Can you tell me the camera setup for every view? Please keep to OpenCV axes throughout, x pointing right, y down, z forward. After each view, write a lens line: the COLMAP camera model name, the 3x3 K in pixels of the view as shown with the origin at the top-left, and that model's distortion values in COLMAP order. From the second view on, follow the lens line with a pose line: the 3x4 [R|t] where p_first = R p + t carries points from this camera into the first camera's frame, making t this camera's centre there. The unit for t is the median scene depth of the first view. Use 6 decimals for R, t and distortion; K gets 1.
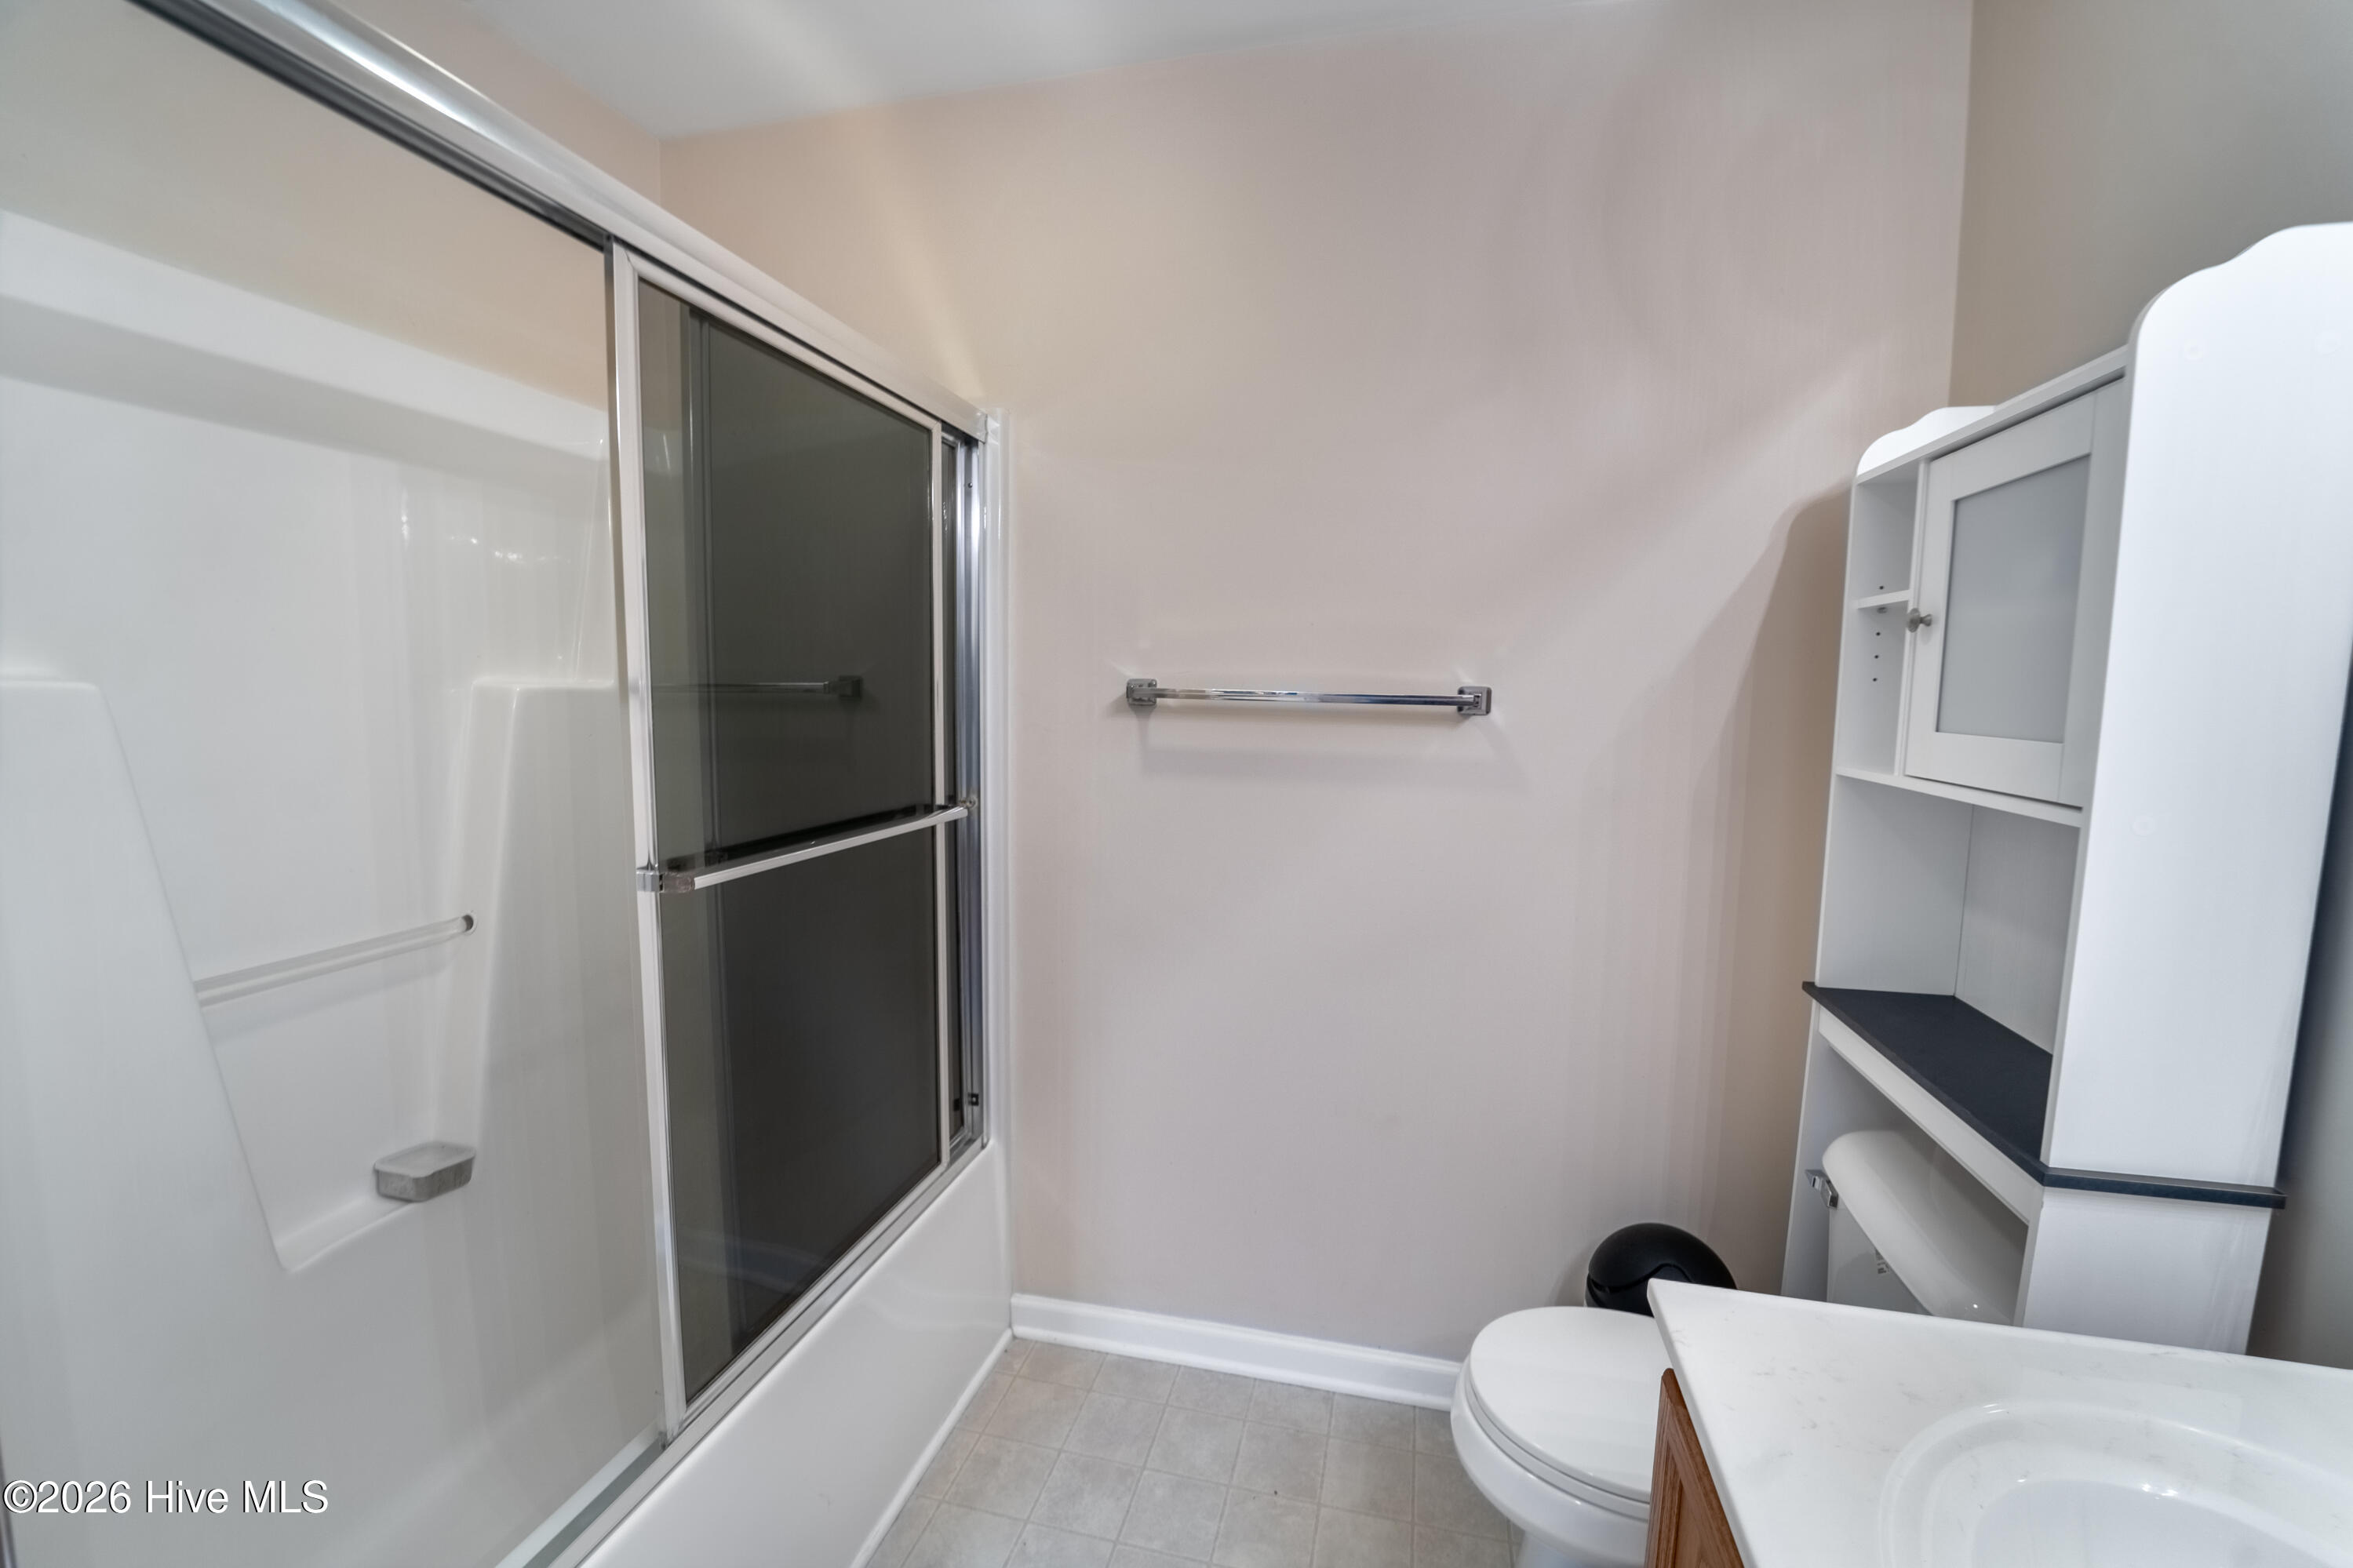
lens RADIAL K [[972.9, 0, 1176.8], [0, 972.9, 787.3], [0, 0, 1]] dist [-0.019191, -0.000131]
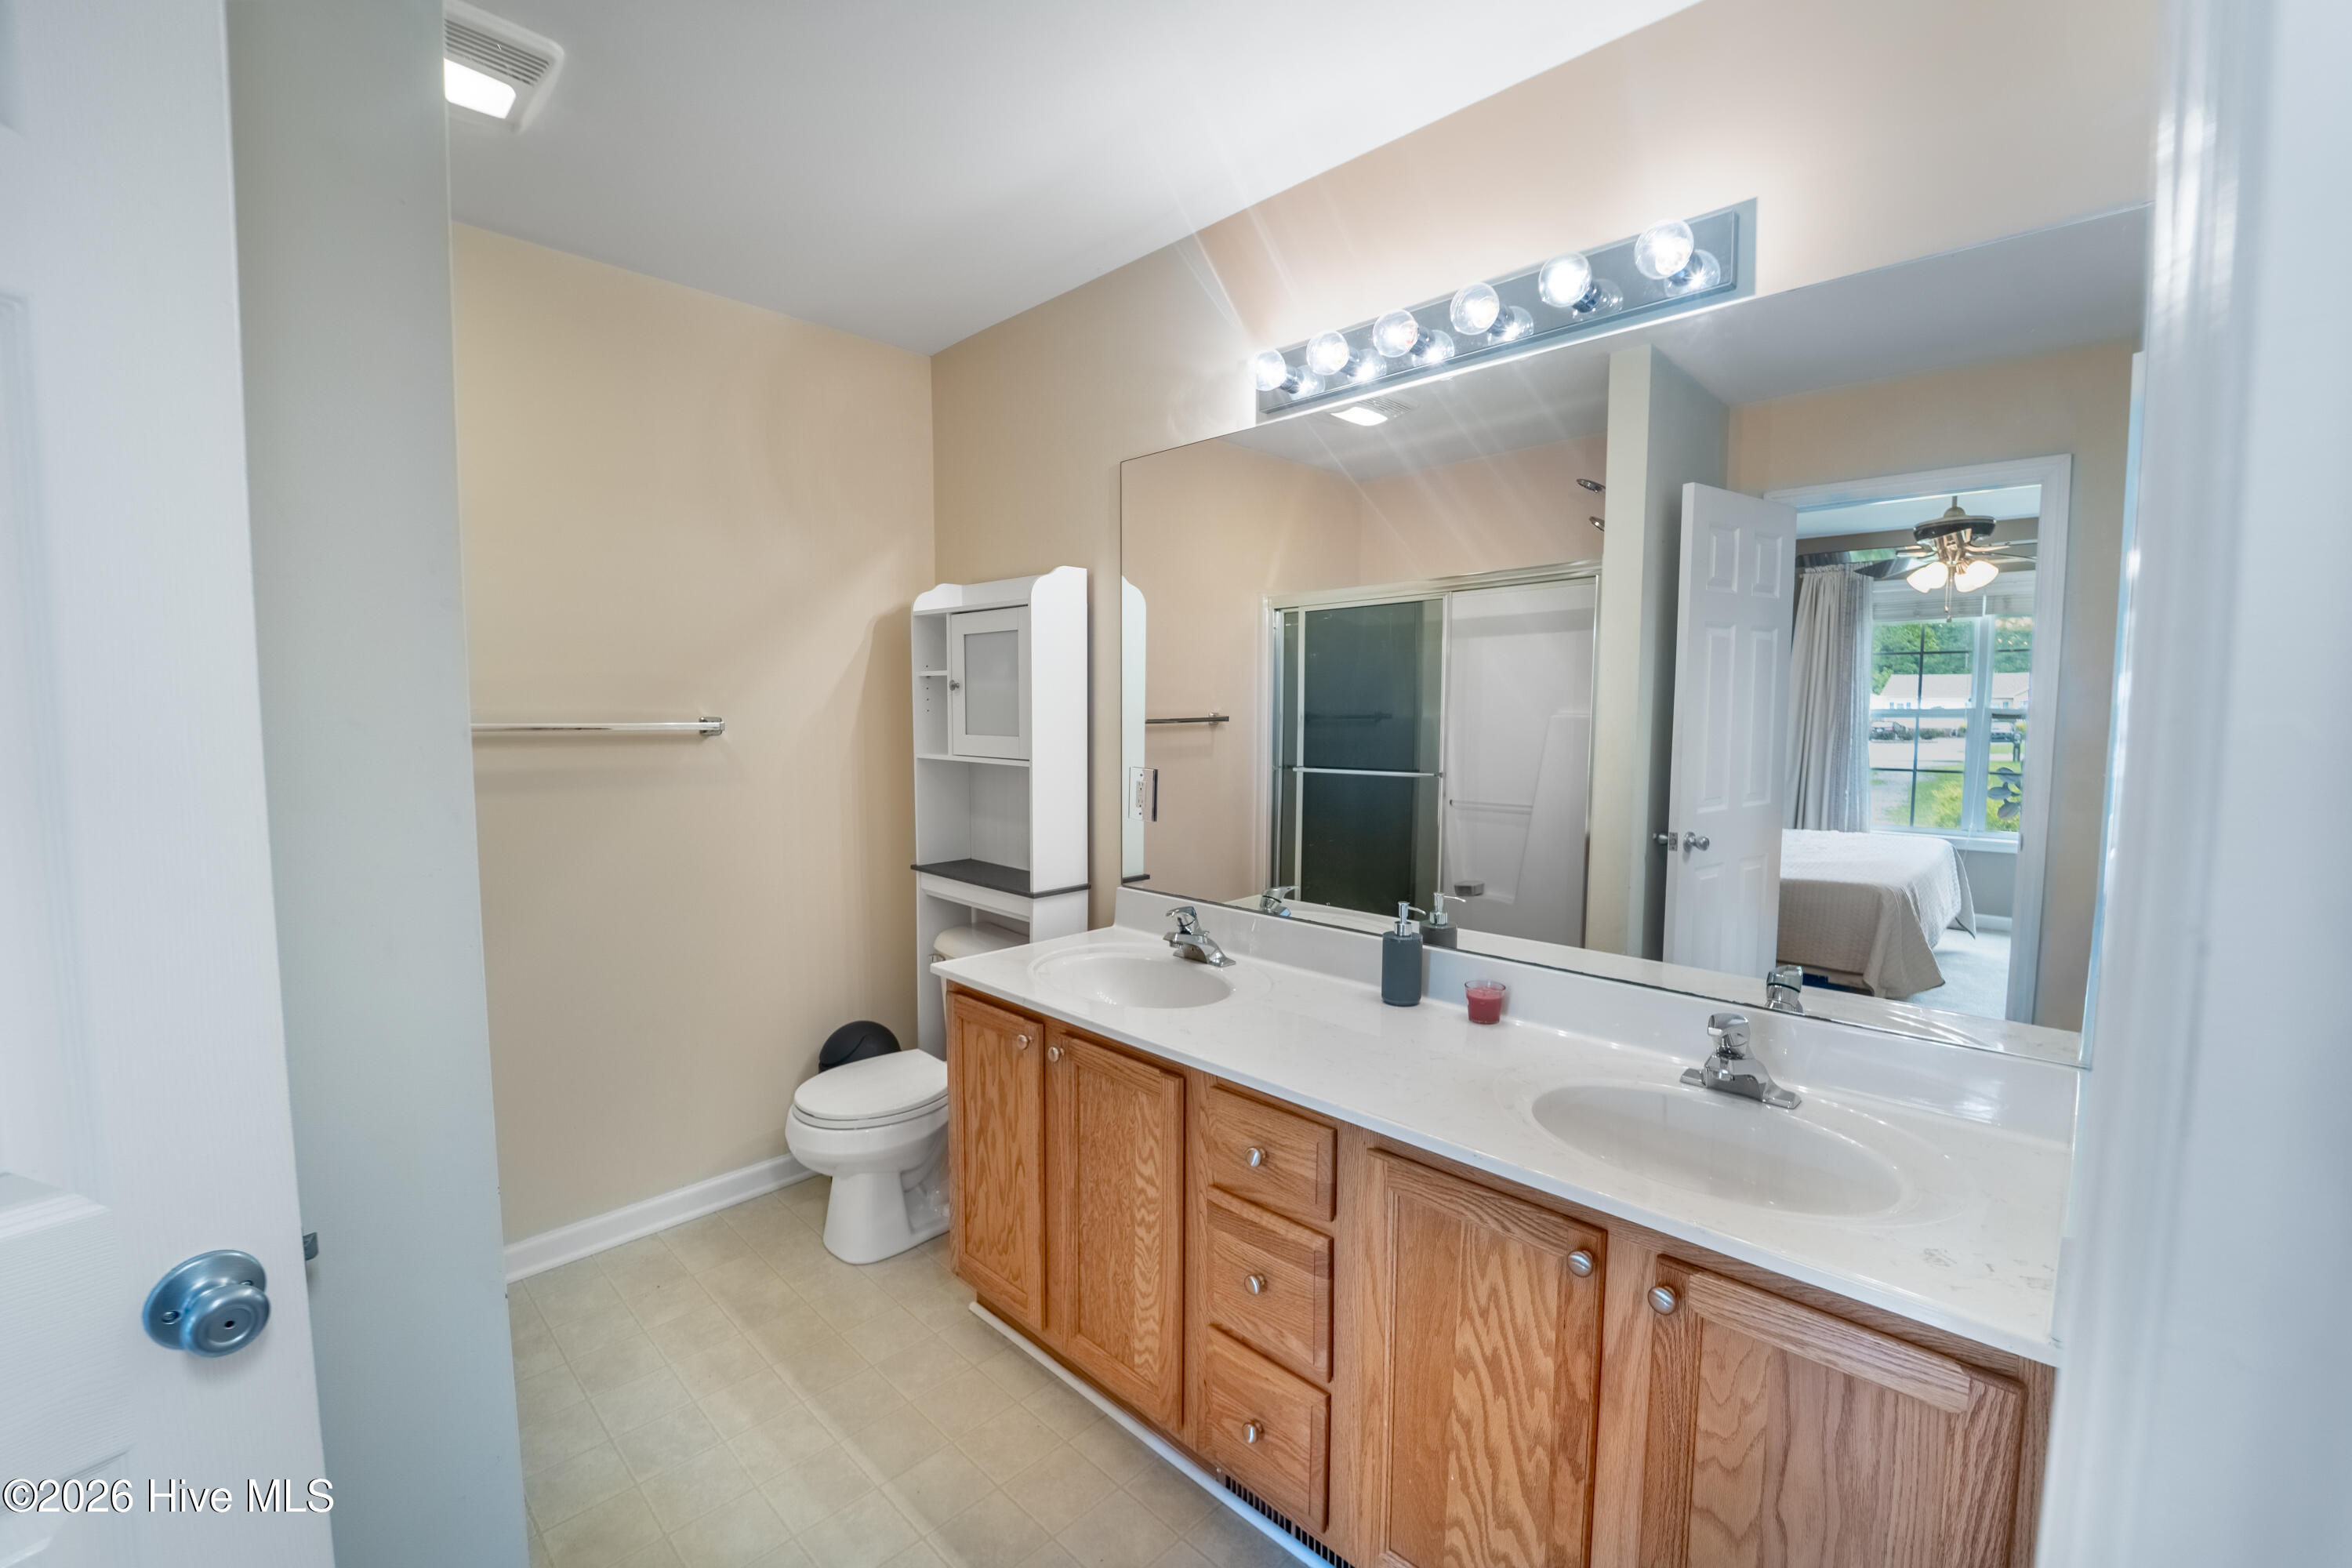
lens RADIAL K [[972.7, 0, 1176.3], [0, 972.7, 787.3], [0, 0, 1]] dist [-0.019191, -0.000131]
pose [[0.510607, -0.075566, 0.856487, -0.884267], [0.093112, 0.995132, 0.032289, 0.036340], [-0.854758, 0.063262, 0.515157, -0.569688]]
